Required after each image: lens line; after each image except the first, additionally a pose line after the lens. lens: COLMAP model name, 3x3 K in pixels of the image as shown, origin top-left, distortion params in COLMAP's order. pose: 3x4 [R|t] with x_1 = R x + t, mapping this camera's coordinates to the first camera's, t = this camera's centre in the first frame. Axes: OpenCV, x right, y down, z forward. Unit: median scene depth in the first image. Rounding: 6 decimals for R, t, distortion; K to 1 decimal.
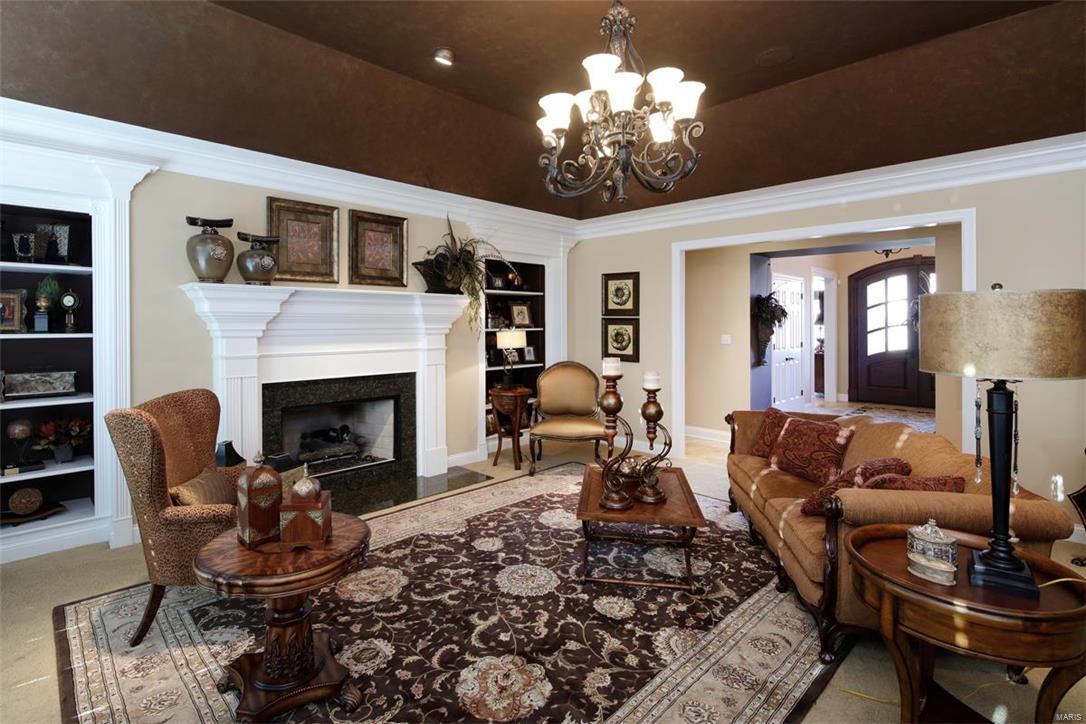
lens RADIAL K [[523.8, 0, 530.7], [0, 523.8, 313.1], [0, 0, 1]] dist [0.001200, -0.000040]
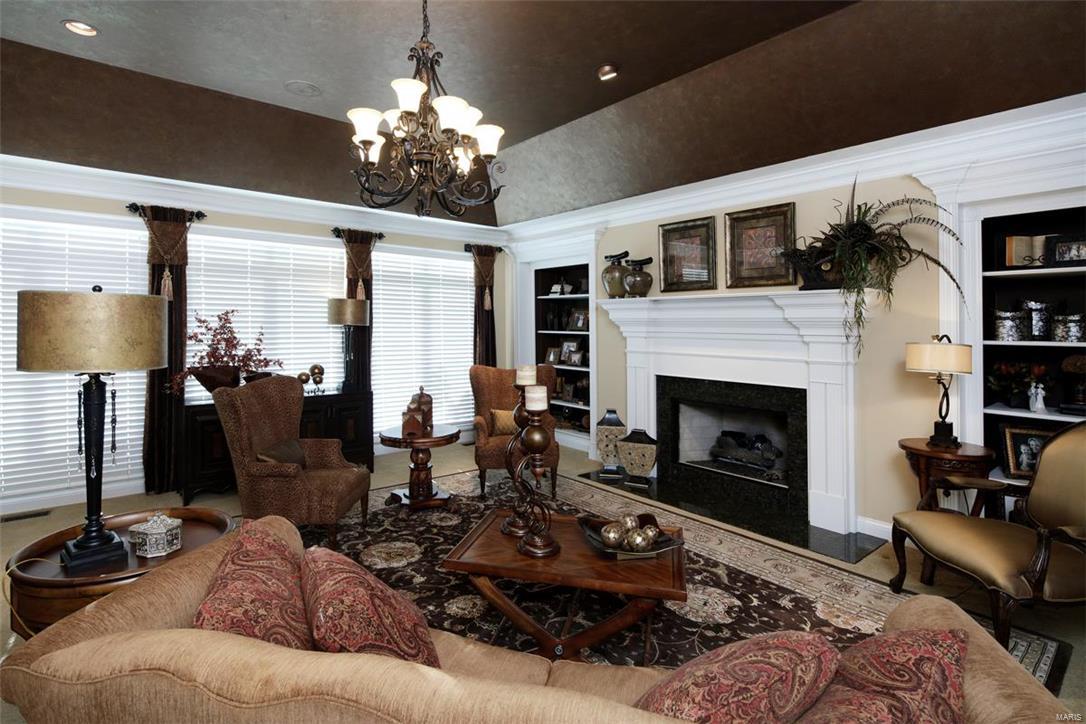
lens RADIAL K [[523.8, 0, 530.7], [0, 523.8, 313.1], [0, 0, 1]] dist [0.001200, -0.000040]
pose [[-0.085855, -0.024054, -0.996017, 0.757473], [0.009575, 0.999642, -0.024967, 0.014761], [0.996262, -0.011680, -0.085594, 0.787919]]
